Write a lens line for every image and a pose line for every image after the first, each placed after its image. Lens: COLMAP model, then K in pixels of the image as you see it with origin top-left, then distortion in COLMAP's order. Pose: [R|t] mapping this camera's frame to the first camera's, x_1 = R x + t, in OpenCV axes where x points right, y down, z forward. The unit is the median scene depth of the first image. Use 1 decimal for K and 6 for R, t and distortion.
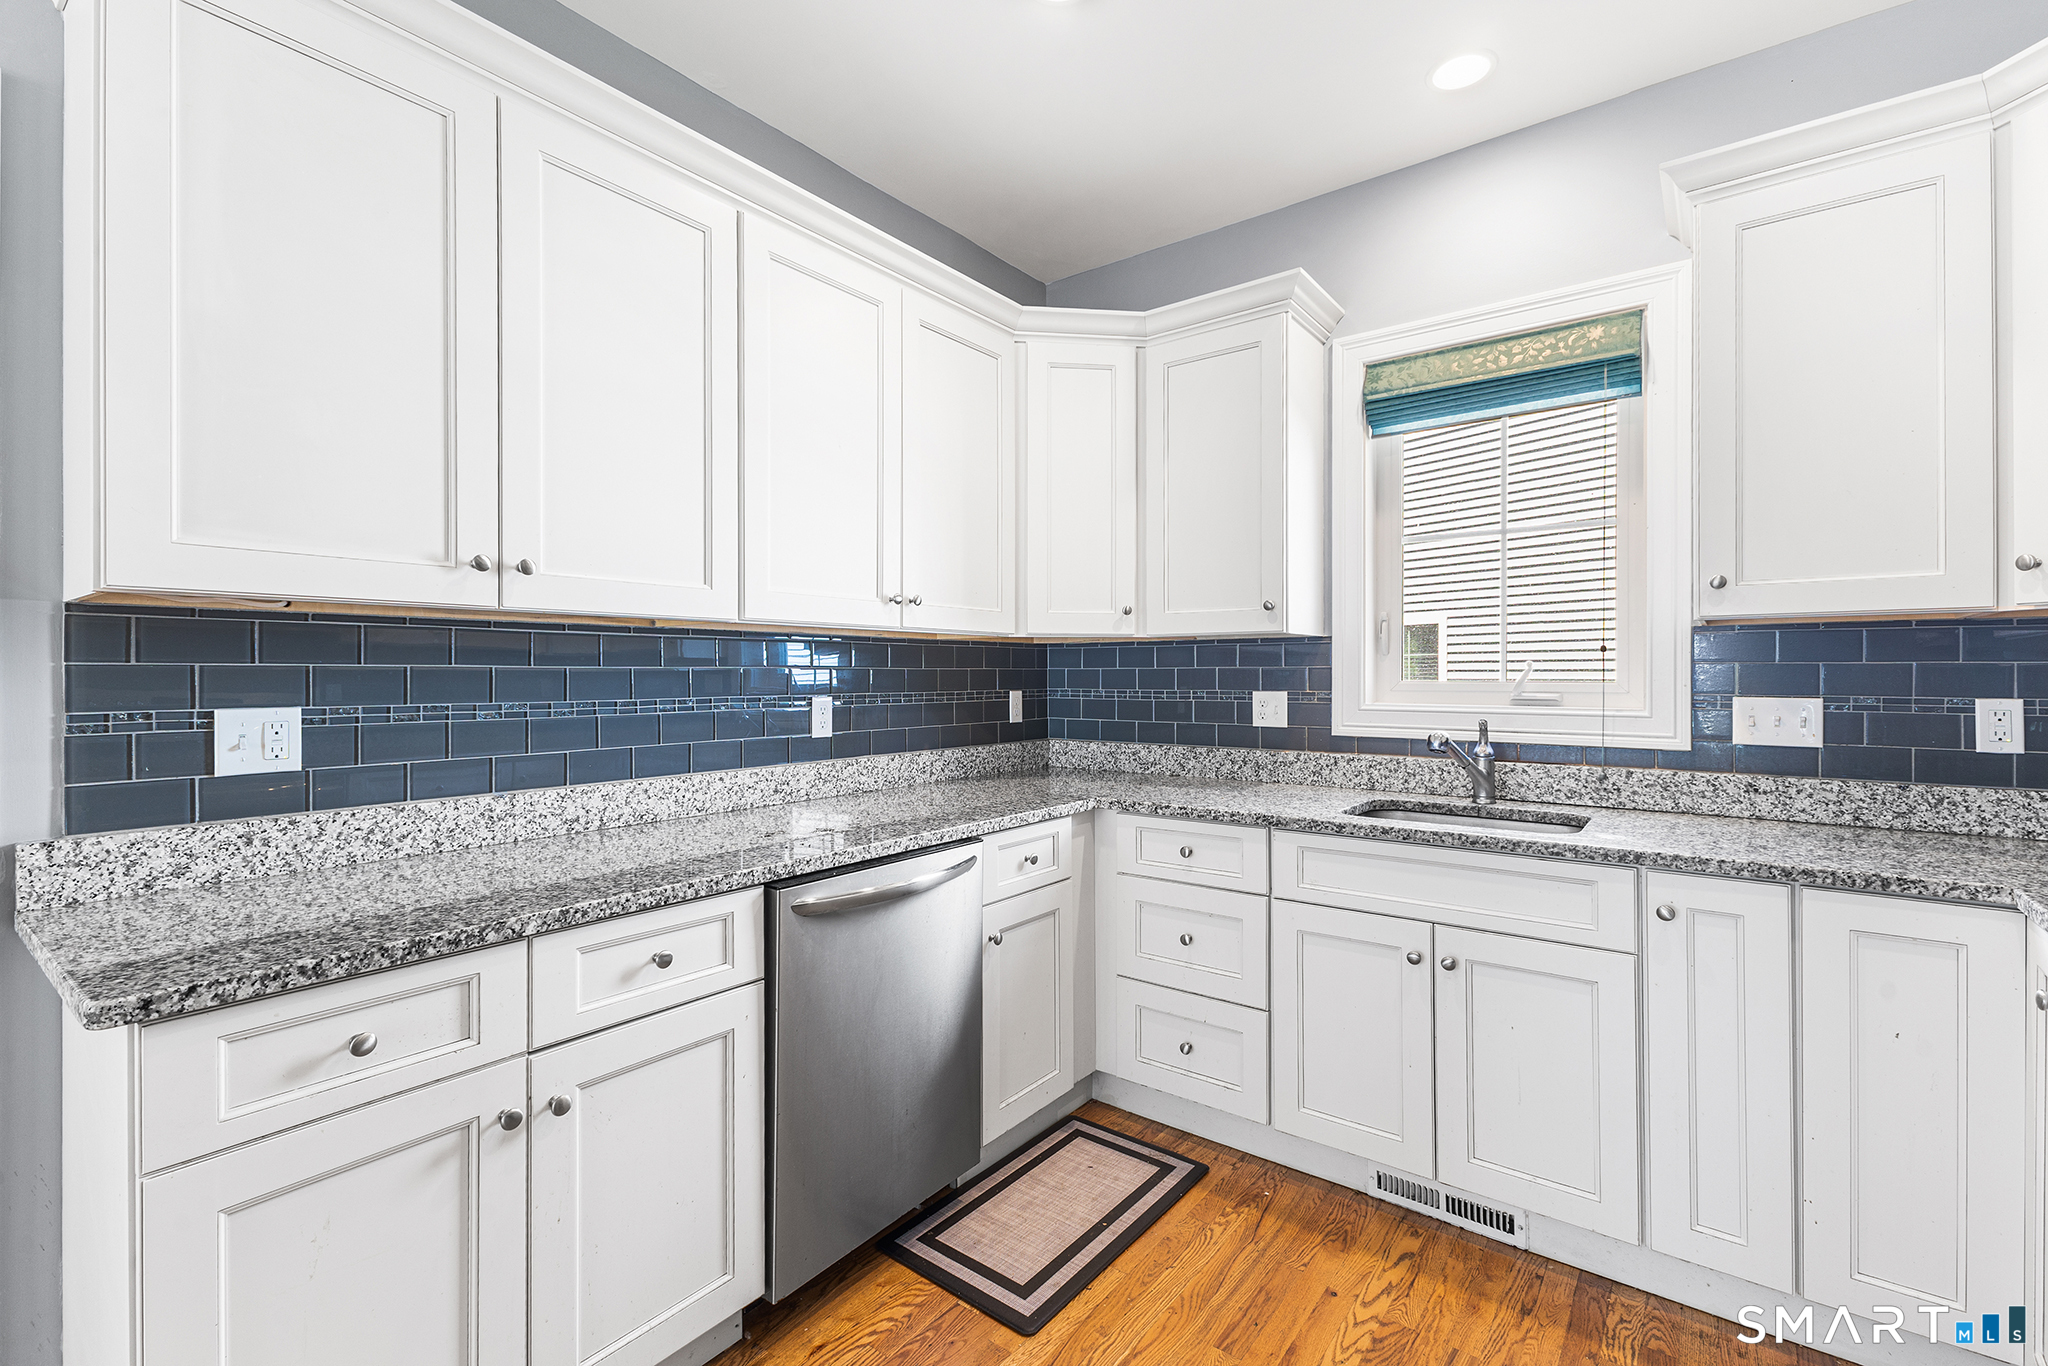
lens RADIAL K [[894.7, 0, 1029.6], [0, 894.7, 673.5], [0, 0, 1]] dist [0.003441, 0.000237]
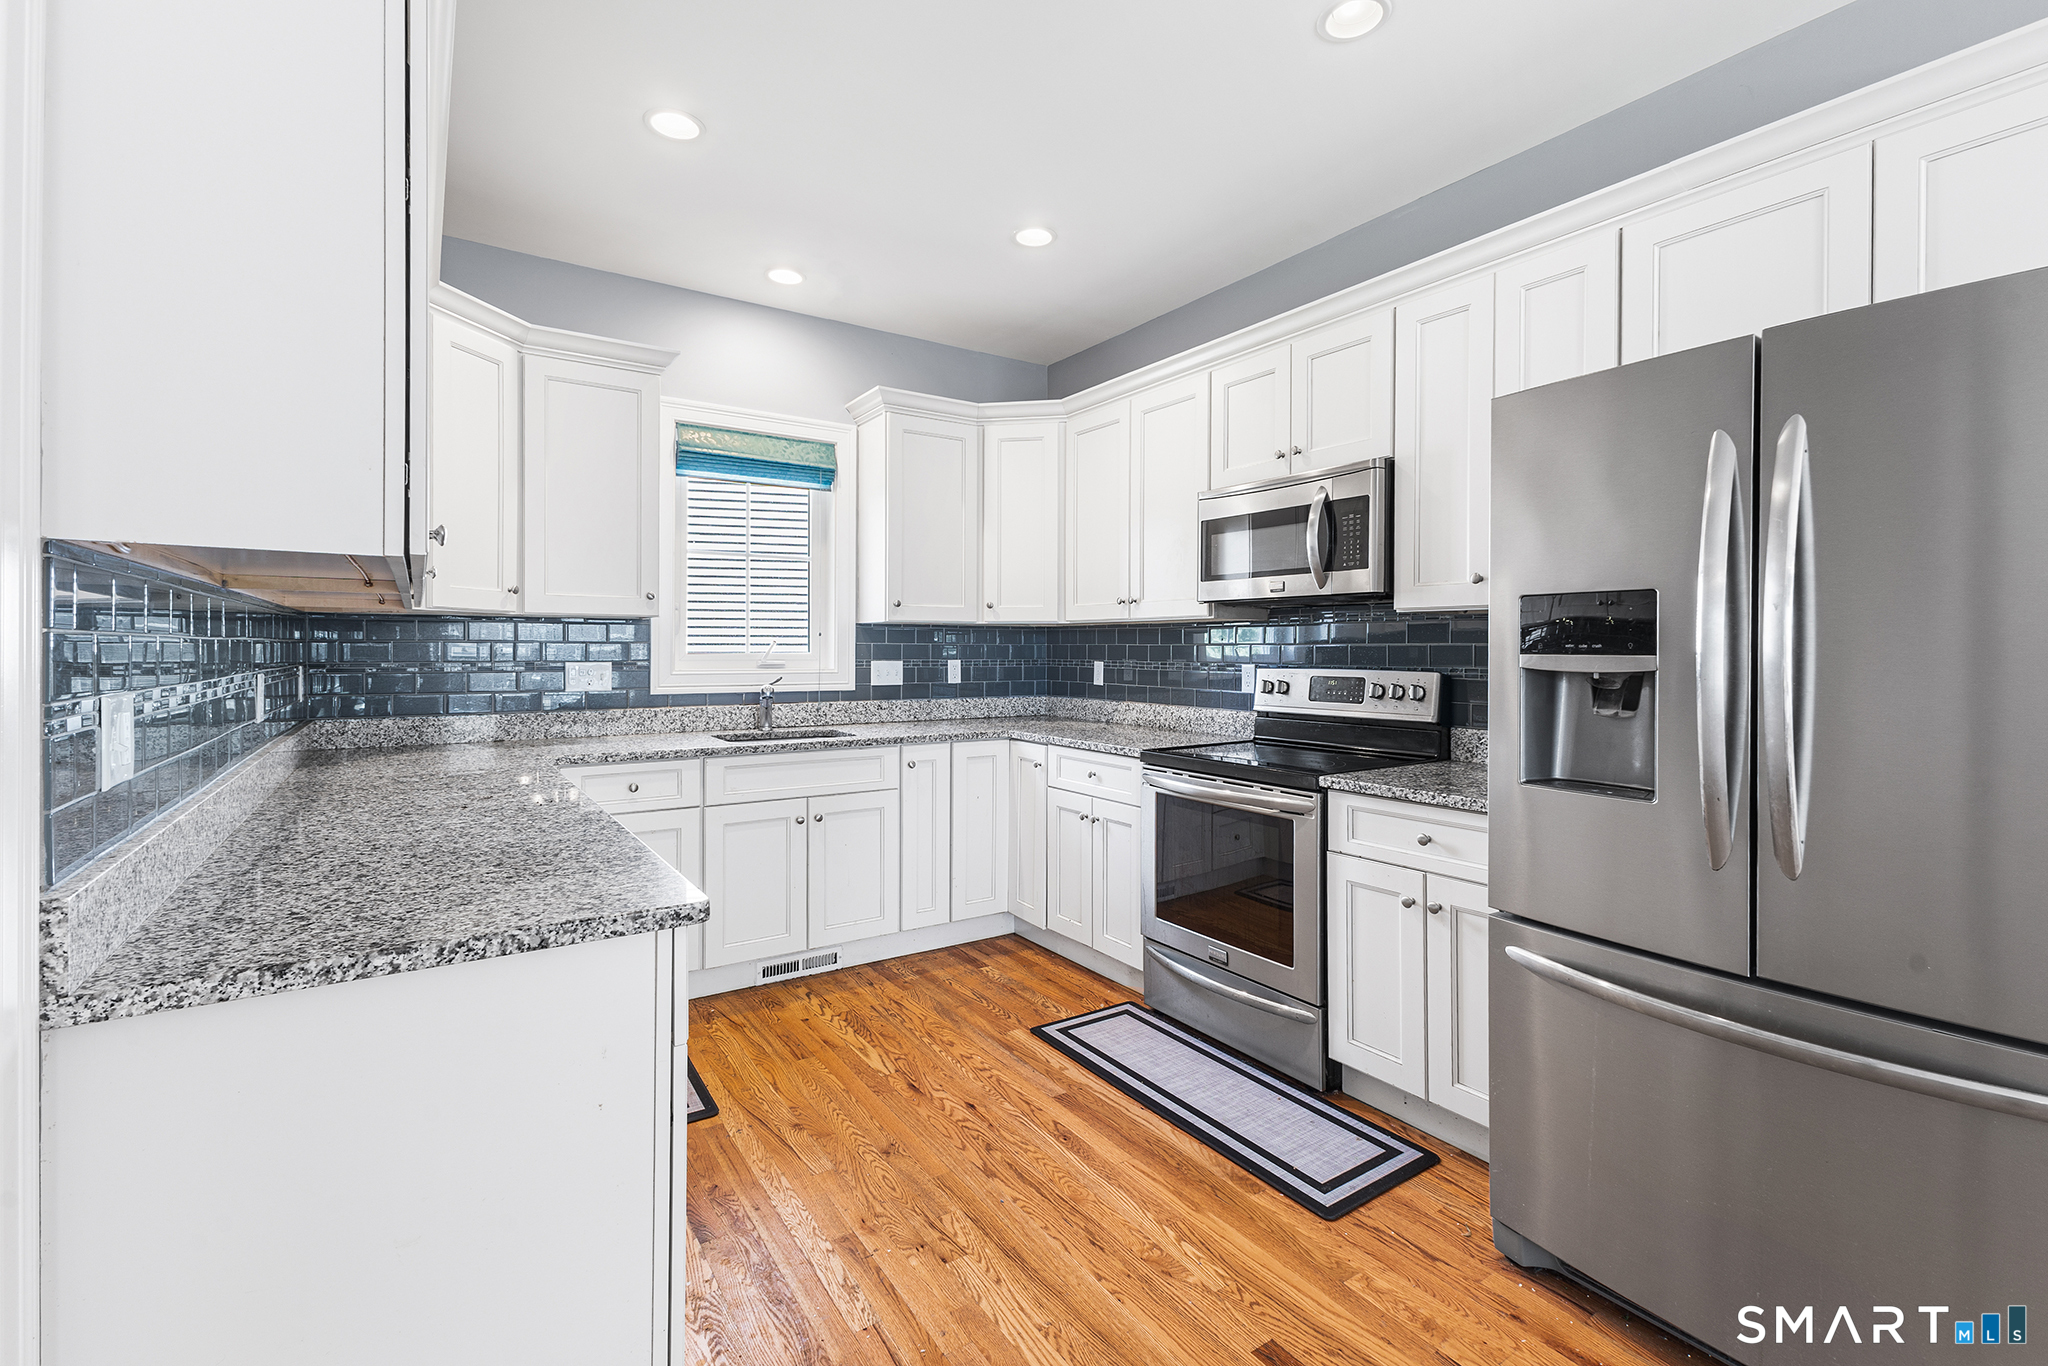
lens RADIAL K [[905.7, 0, 1027.0], [0, 905.7, 651.9], [0, 0, 1]] dist [0.000543, -0.000007]
pose [[0.321580, -0.002519, 0.946879, -0.888661], [-0.004818, 0.999979, 0.004297, -0.002607], [-0.946870, -0.005944, 0.321561, 0.056285]]
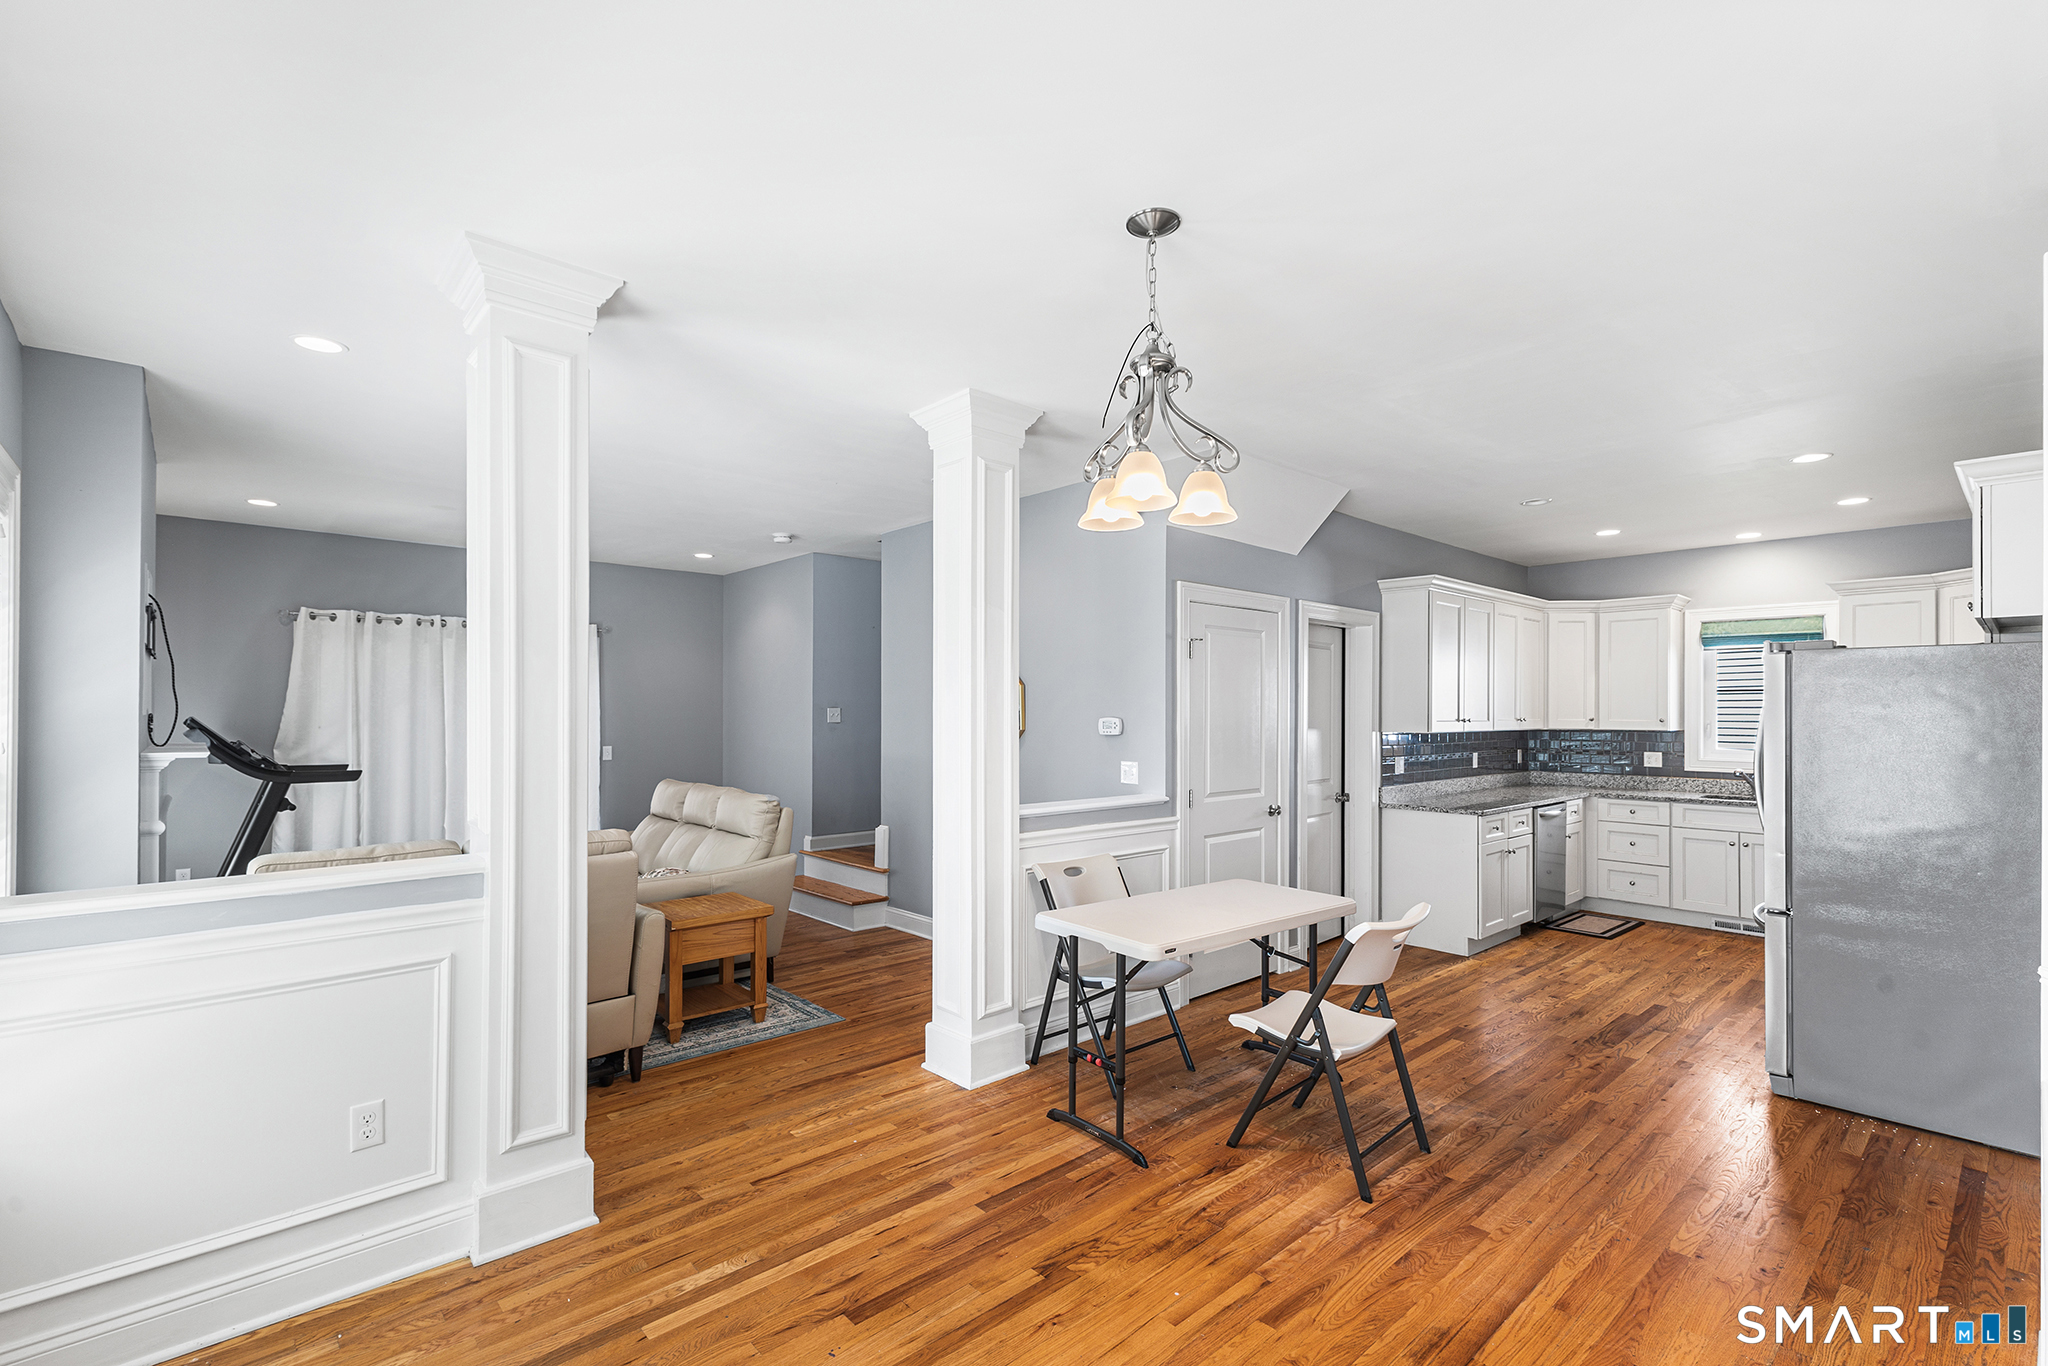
lens RADIAL K [[916.7, 0, 990.6], [0, 916.7, 706.1], [0, 0, 1]] dist [0.000947, -0.000215]
pose [[0.978517, 0.002571, -0.206149, -1.200520], [-0.003399, 0.999988, -0.003661, -0.110357], [0.206137, 0.004283, 0.978514, -2.212341]]
